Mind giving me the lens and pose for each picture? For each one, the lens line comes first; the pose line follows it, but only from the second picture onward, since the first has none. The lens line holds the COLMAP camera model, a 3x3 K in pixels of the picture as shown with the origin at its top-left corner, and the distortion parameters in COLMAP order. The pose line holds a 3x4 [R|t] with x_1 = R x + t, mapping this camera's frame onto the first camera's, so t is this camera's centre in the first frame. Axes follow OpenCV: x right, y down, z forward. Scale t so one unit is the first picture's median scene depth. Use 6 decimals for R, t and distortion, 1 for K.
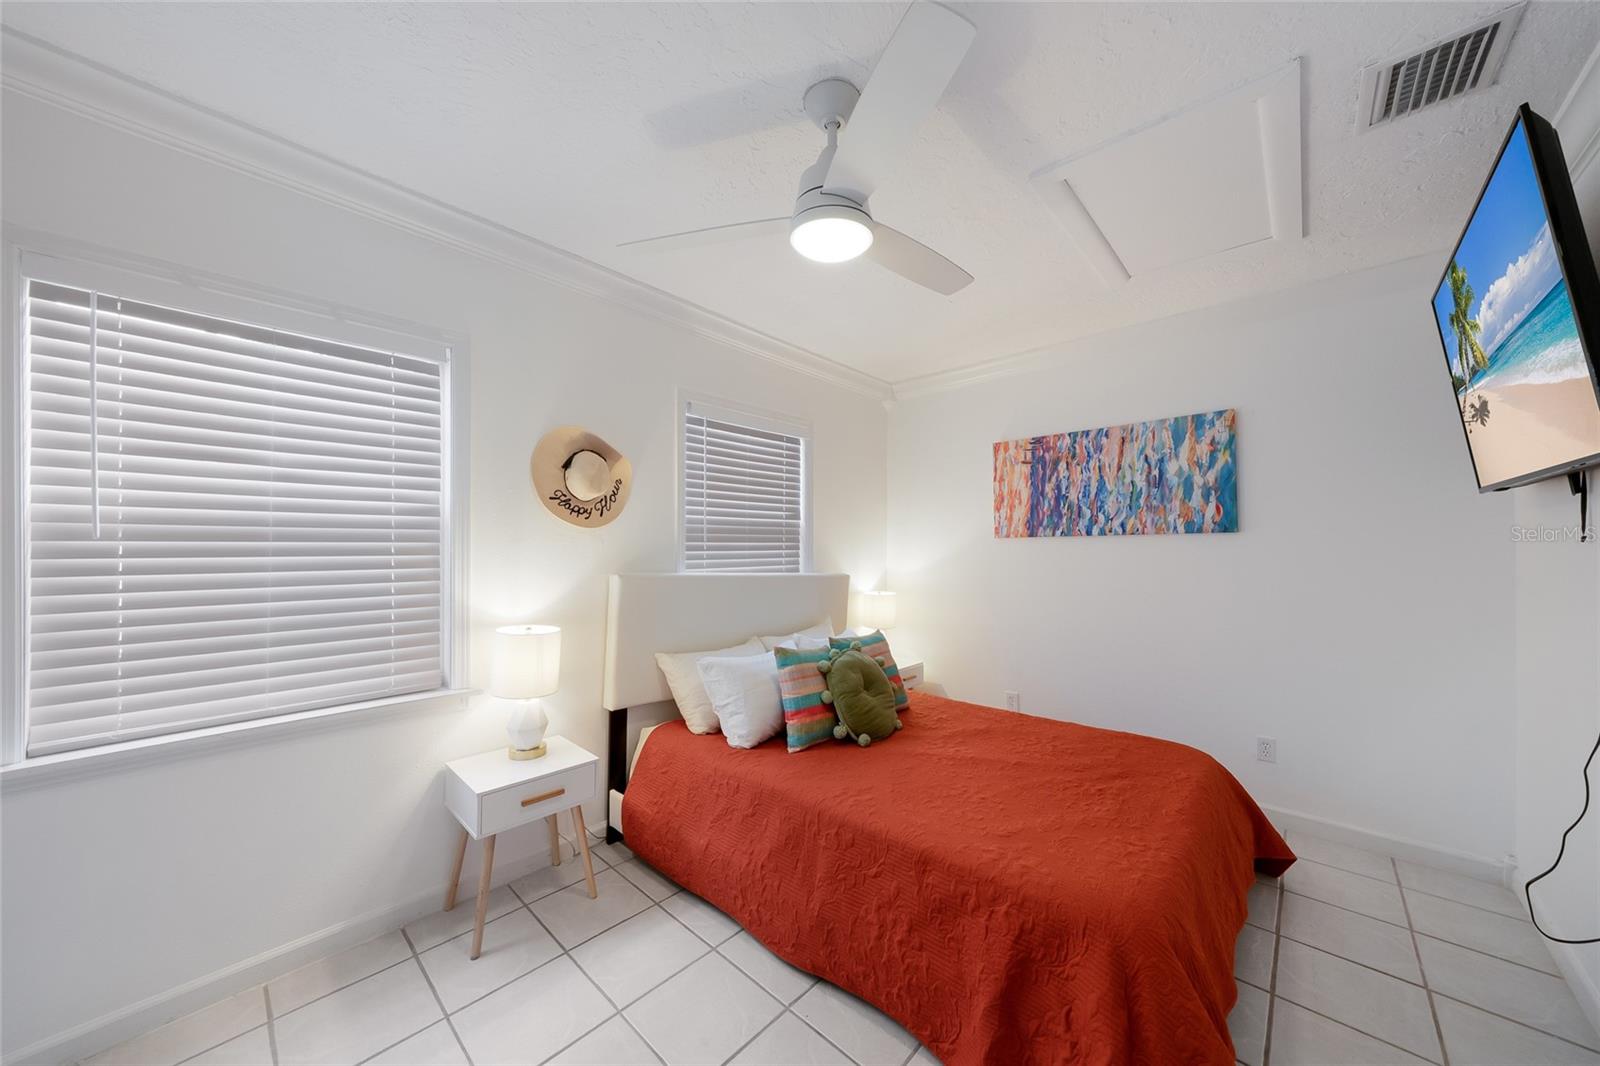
lens RADIAL K [[554.7, 0, 798.2], [0, 554.7, 539.0], [0, 0, 1]] dist [-0.000124, -0.000171]
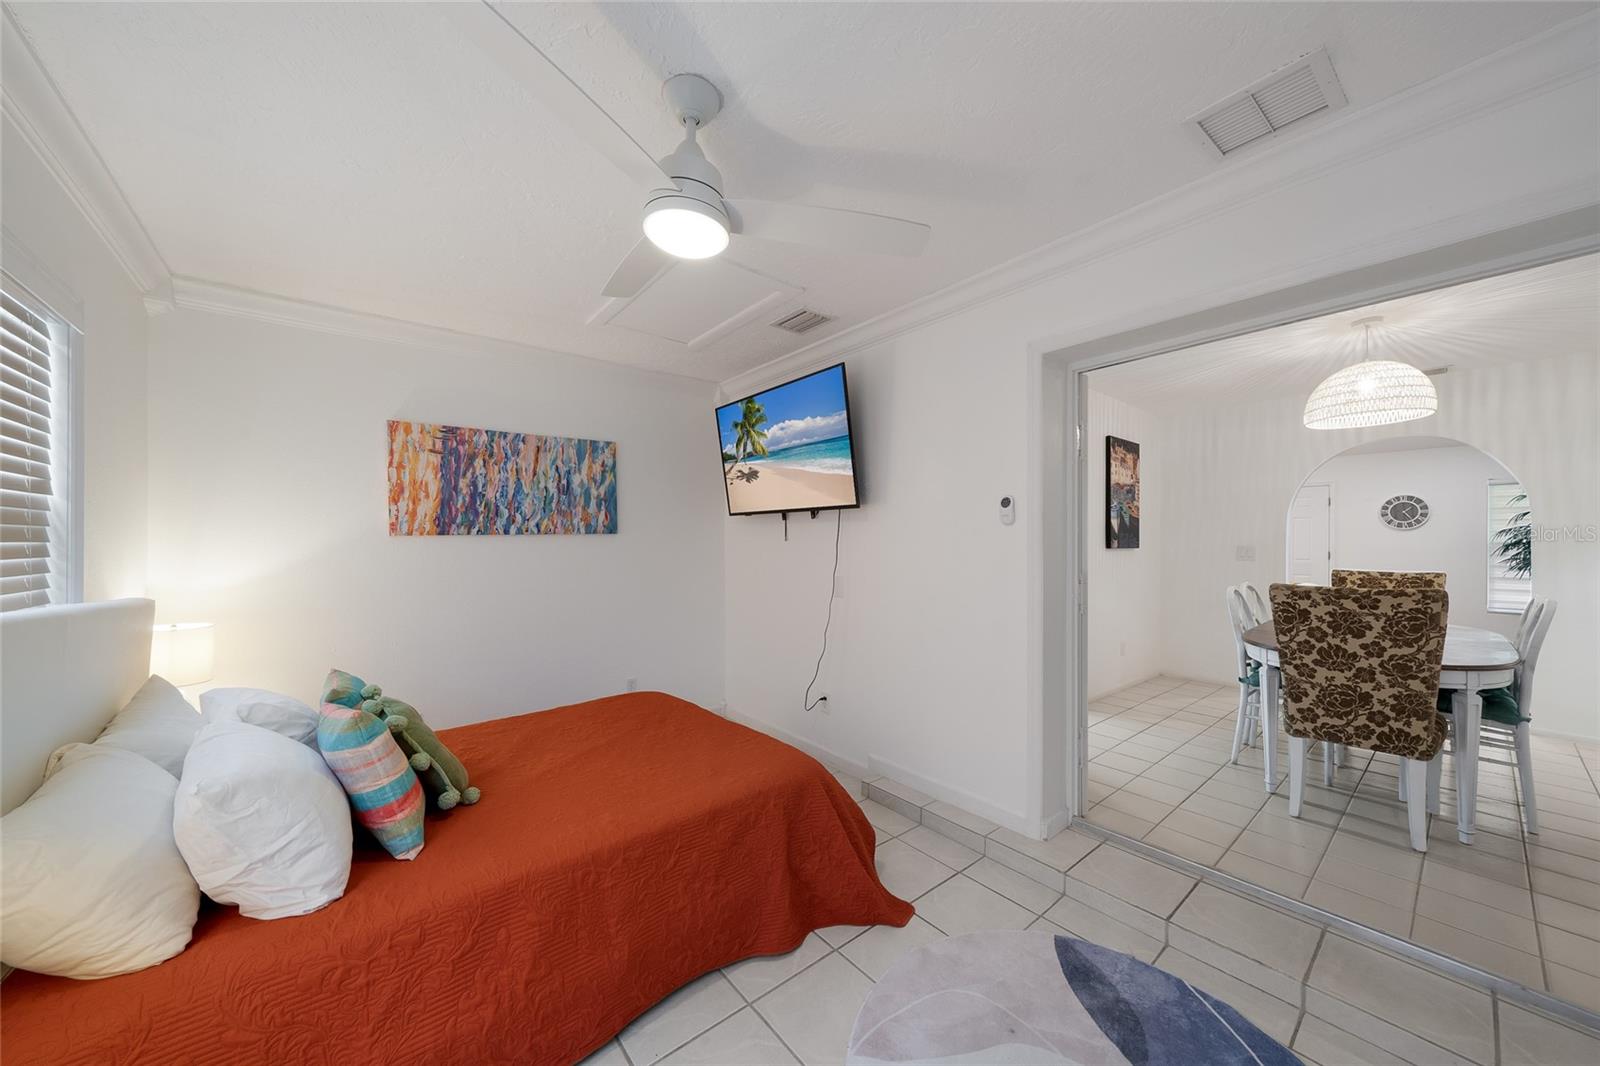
lens RADIAL K [[556.1, 0, 800.8], [0, 556.1, 542.1], [0, 0, 1]] dist [0.002010, -0.000037]
pose [[0.132957, -0.001603, 0.991120, -0.437091], [-0.005974, 0.999979, 0.002419, 0.002215], [-0.991104, -0.006243, 0.132945, 0.325374]]
